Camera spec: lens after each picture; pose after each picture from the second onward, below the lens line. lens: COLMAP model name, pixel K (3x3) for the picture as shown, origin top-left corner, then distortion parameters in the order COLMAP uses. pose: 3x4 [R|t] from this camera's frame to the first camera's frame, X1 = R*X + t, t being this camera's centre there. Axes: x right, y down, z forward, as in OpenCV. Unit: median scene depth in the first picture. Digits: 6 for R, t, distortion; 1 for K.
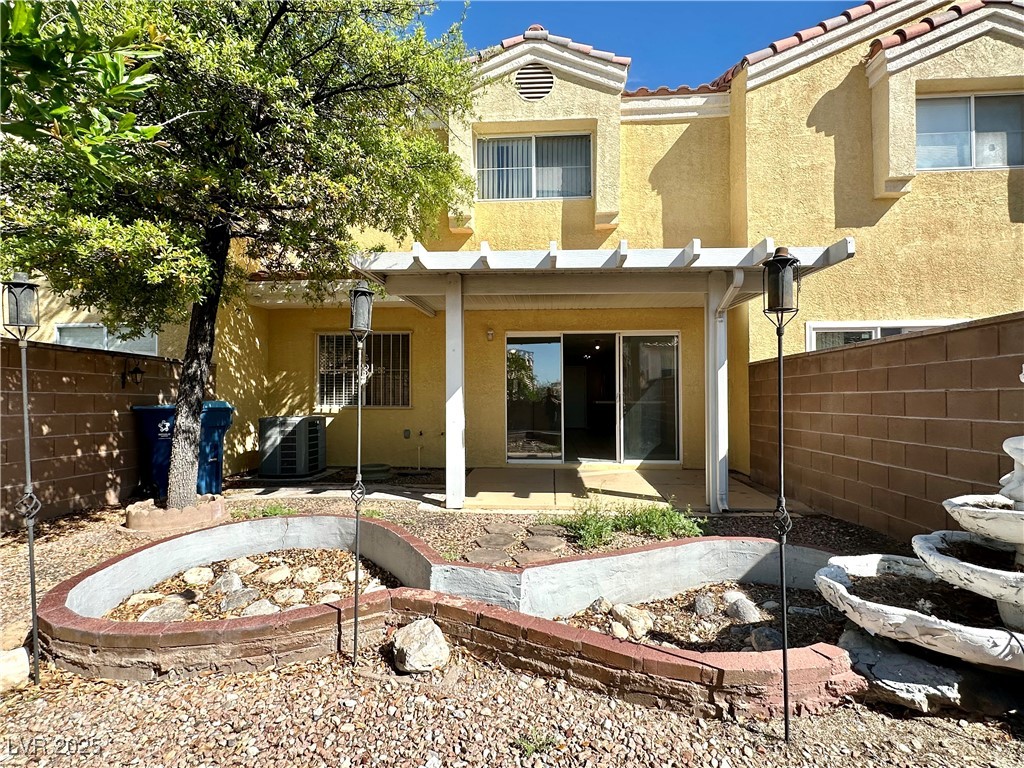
lens RADIAL K [[500.7, 0, 514.1], [0, 500.7, 386.4], [0, 0, 1]] dist [-0.000430, 0.000064]
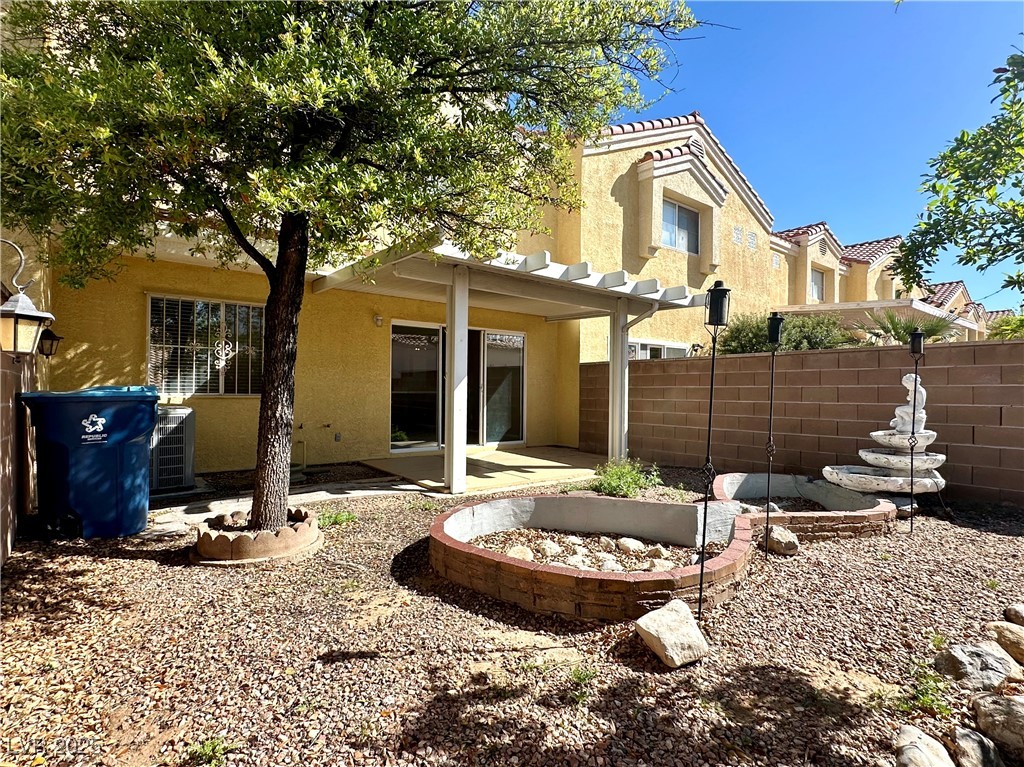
lens RADIAL K [[518.0, 0, 512.0], [0, 518.0, 383.5], [0, 0, 1]] dist [-0.001555, -0.000239]
pose [[0.739931, 0.017630, 0.672452, -0.594445], [-0.026724, 0.999638, 0.003199, 0.008310], [-0.672152, -0.020337, 0.740134, 0.107792]]
